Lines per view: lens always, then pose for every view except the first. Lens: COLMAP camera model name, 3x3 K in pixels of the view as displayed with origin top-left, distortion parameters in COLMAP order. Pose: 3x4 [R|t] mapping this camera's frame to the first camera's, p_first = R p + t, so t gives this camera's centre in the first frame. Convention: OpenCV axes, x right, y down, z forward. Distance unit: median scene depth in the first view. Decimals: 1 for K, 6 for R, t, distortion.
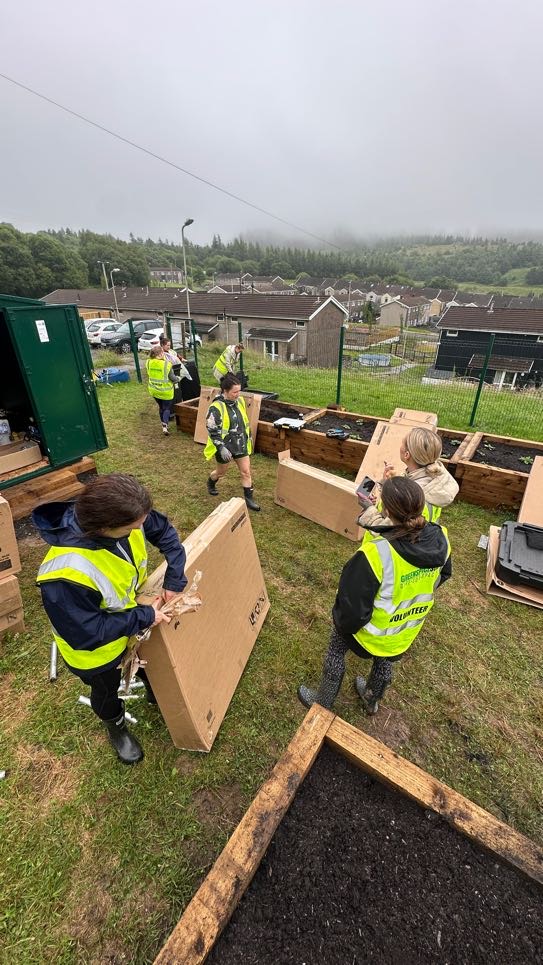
lens RADIAL K [[381.6, 0, 271.5], [0, 381.6, 482.5], [0, 0, 1]] dist [-0.001053, -0.000056]
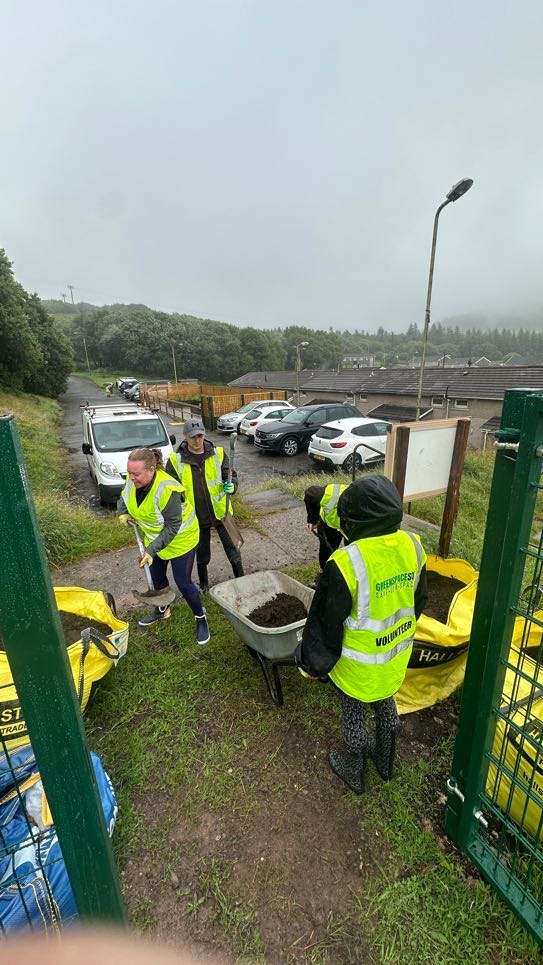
lens RADIAL K [[381.6, 0, 271.5], [0, 381.6, 482.5], [0, 0, 1]] dist [-0.001053, -0.000056]
pose [[0.900928, 0.096527, -0.423098, -0.102313], [-0.176542, 0.972150, -0.154132, -0.137992], [0.396437, 0.213556, 0.892878, 0.318962]]
